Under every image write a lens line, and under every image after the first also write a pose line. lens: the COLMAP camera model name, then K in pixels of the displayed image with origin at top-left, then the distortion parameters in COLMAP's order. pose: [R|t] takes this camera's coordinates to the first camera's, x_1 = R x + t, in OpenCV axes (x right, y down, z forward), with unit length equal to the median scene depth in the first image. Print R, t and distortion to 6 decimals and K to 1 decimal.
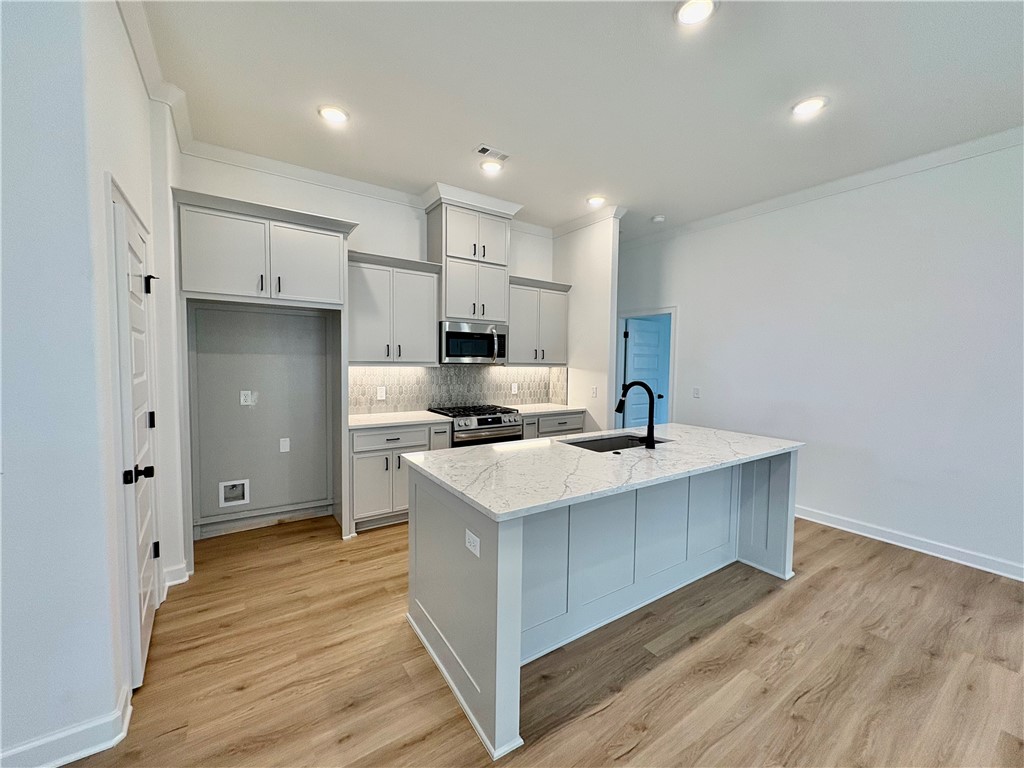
lens RADIAL K [[404.9, 0, 512.9], [0, 404.9, 386.7], [0, 0, 1]] dist [-0.003285, 0.000241]
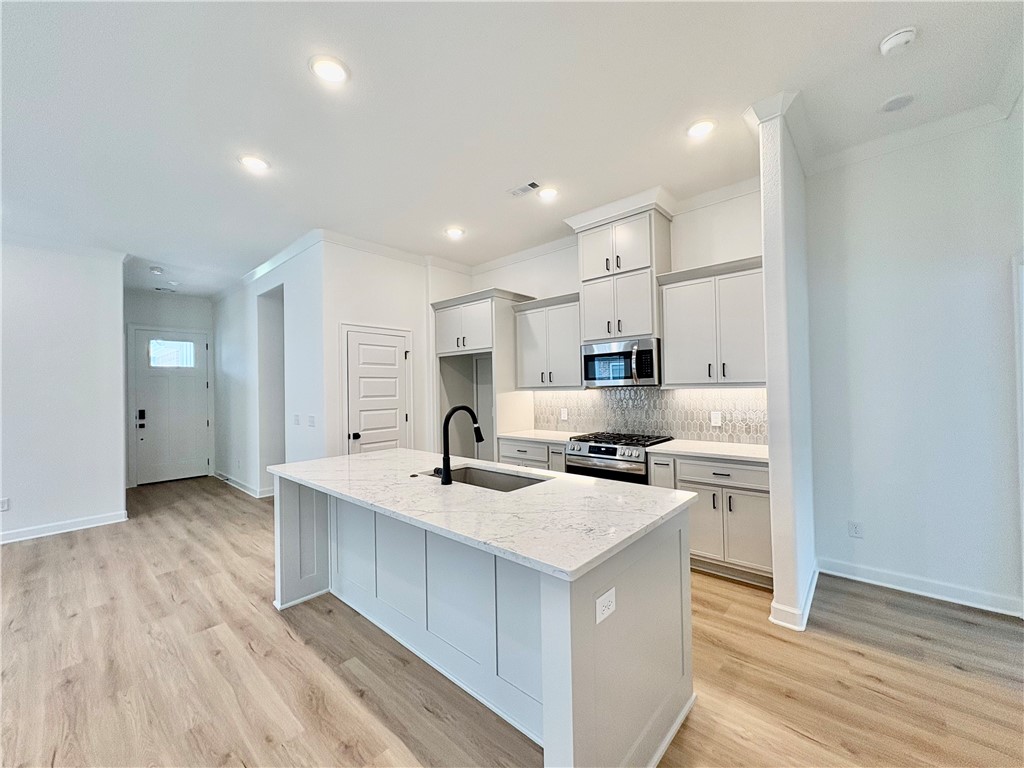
lens RADIAL K [[404.9, 0, 512.9], [0, 404.9, 386.7], [0, 0, 1]] dist [-0.003285, 0.000241]
pose [[0.250108, -0.021799, -0.967973, 0.826261], [-0.037012, 0.998801, -0.032056, -0.021343], [0.967510, 0.043844, 0.249001, 0.628922]]
